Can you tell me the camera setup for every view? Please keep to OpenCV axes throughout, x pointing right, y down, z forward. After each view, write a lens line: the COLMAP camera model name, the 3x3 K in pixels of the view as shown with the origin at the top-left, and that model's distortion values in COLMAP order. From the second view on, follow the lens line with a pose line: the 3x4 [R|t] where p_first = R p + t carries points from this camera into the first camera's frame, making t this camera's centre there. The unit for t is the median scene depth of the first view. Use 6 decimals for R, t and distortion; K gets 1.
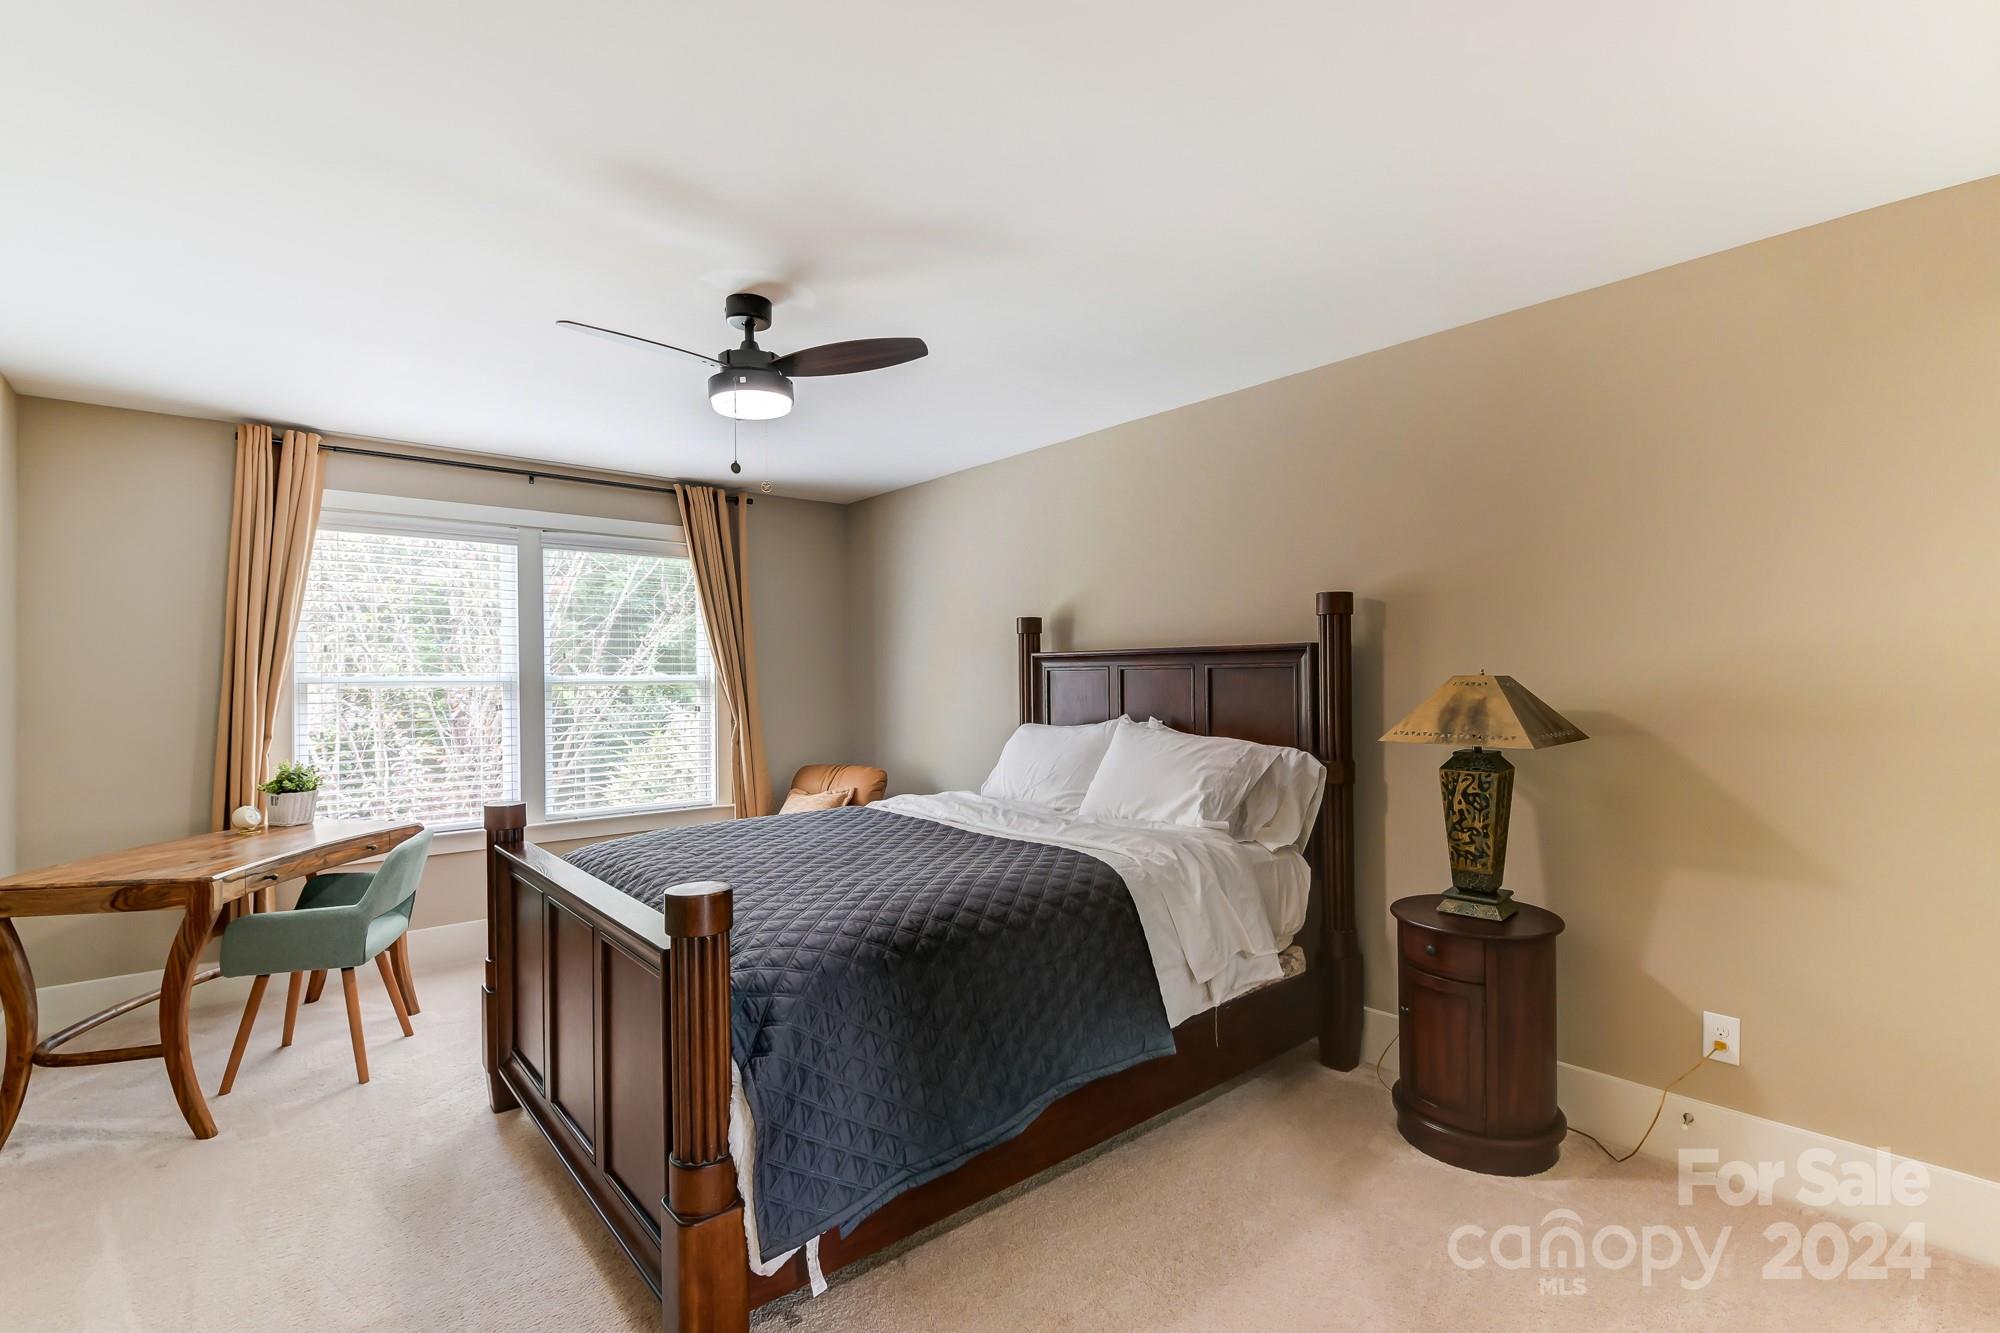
lens RADIAL K [[917.9, 0, 997.2], [0, 917.9, 649.2], [0, 0, 1]] dist [-0.023553, -0.000329]
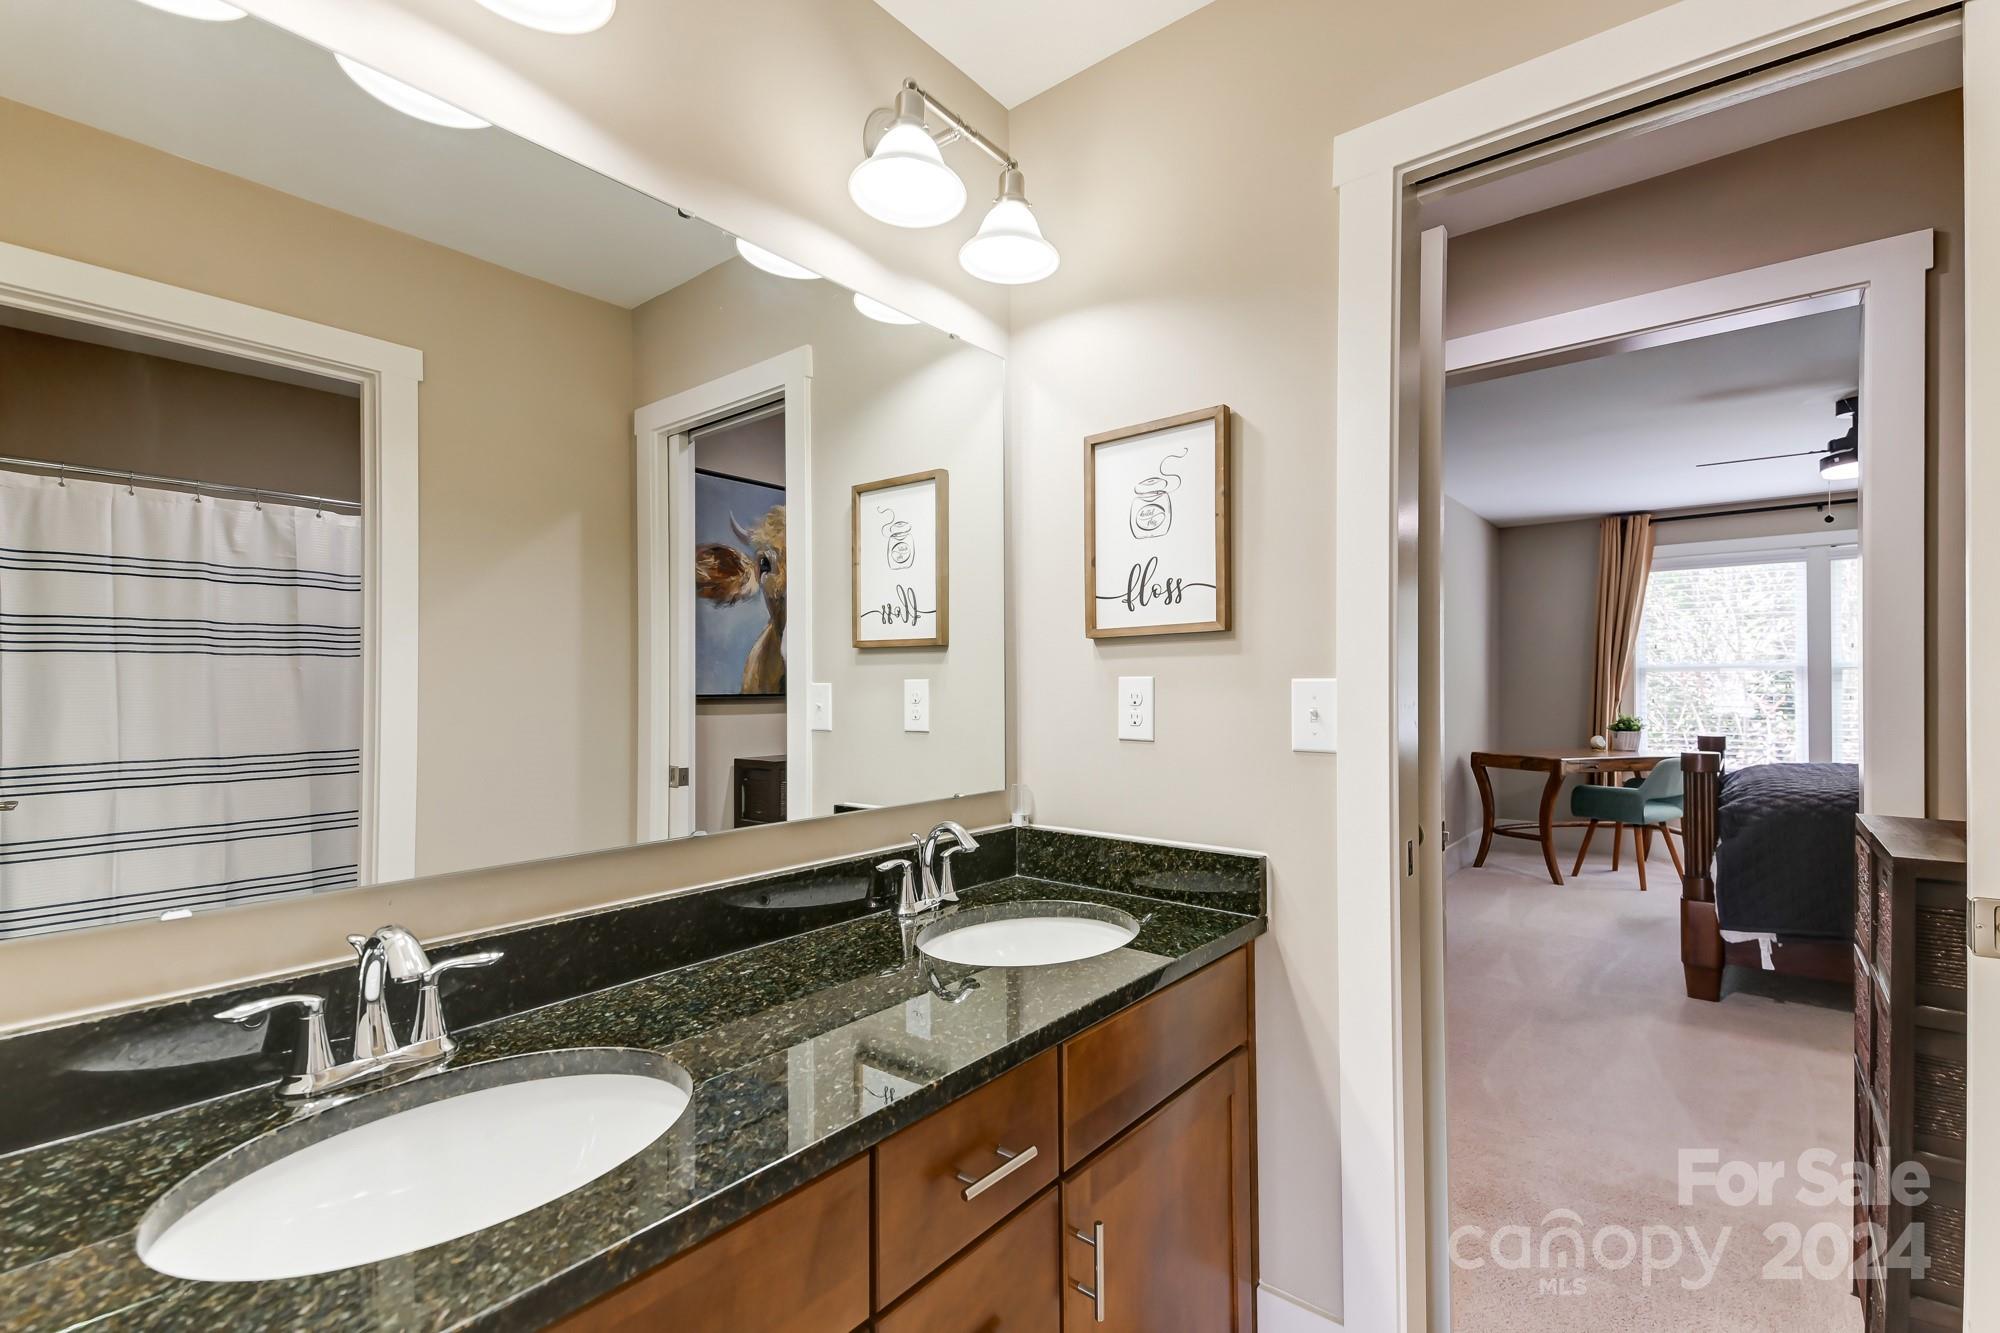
lens RADIAL K [[885.4, 0, 995.0], [0, 885.4, 675.6], [0, 0, 1]] dist [0.001827, 0.000131]
pose [[0.160615, 0.006258, -0.986997, 0.684811], [0.015140, 0.999847, 0.008803, 0.020364], [0.986901, -0.016357, 0.160496, -0.446797]]
